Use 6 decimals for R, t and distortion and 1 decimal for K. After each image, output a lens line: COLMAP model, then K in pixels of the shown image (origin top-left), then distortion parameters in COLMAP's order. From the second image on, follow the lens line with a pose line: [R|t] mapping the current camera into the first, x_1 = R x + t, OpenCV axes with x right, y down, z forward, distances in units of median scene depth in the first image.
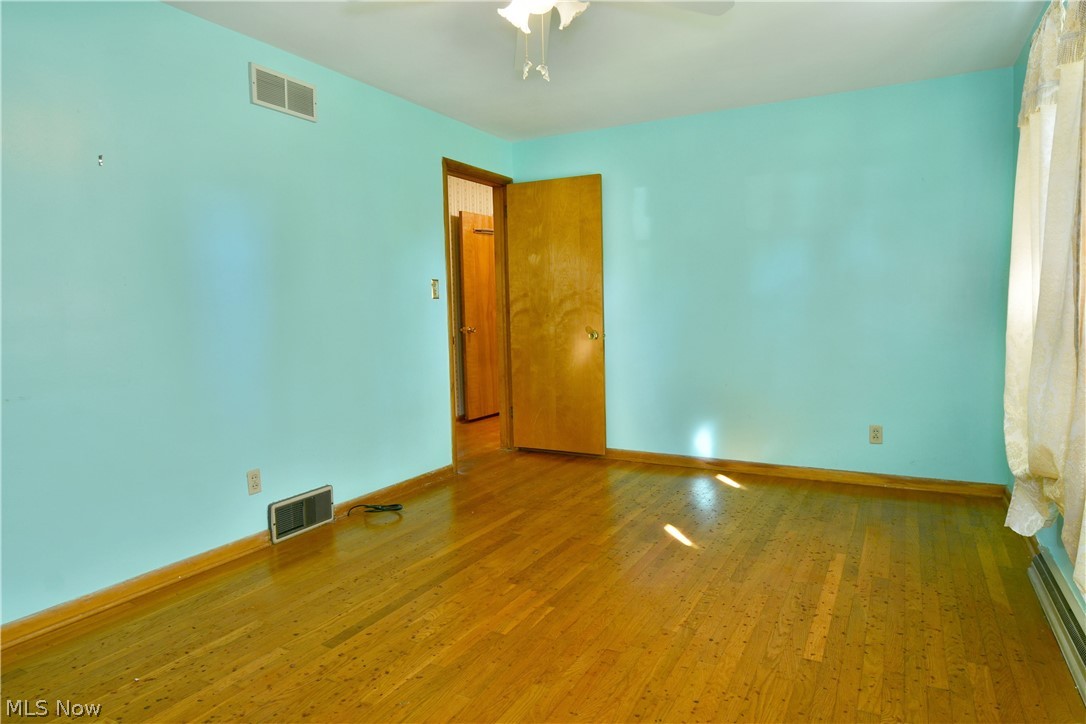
lens RADIAL K [[663.5, 0, 546.7], [0, 663.5, 369.5], [0, 0, 1]] dist [-0.019999, -0.001427]
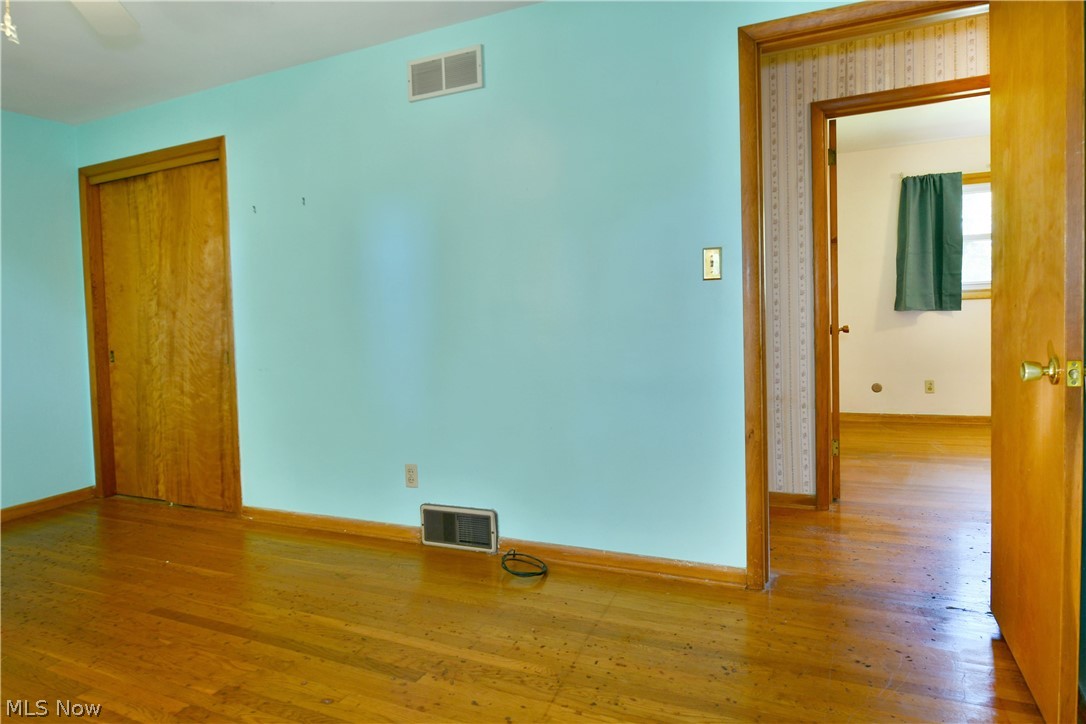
lens RADIAL K [[663.5, 0, 545.0], [0, 663.5, 354.9], [0, 0, 1]] dist [-0.019999, -0.001427]
pose [[0.050442, 0.075984, -0.995832, 0.577516], [-0.055290, 0.995785, 0.073180, -0.103982], [0.997195, 0.051369, 0.054431, 1.138318]]
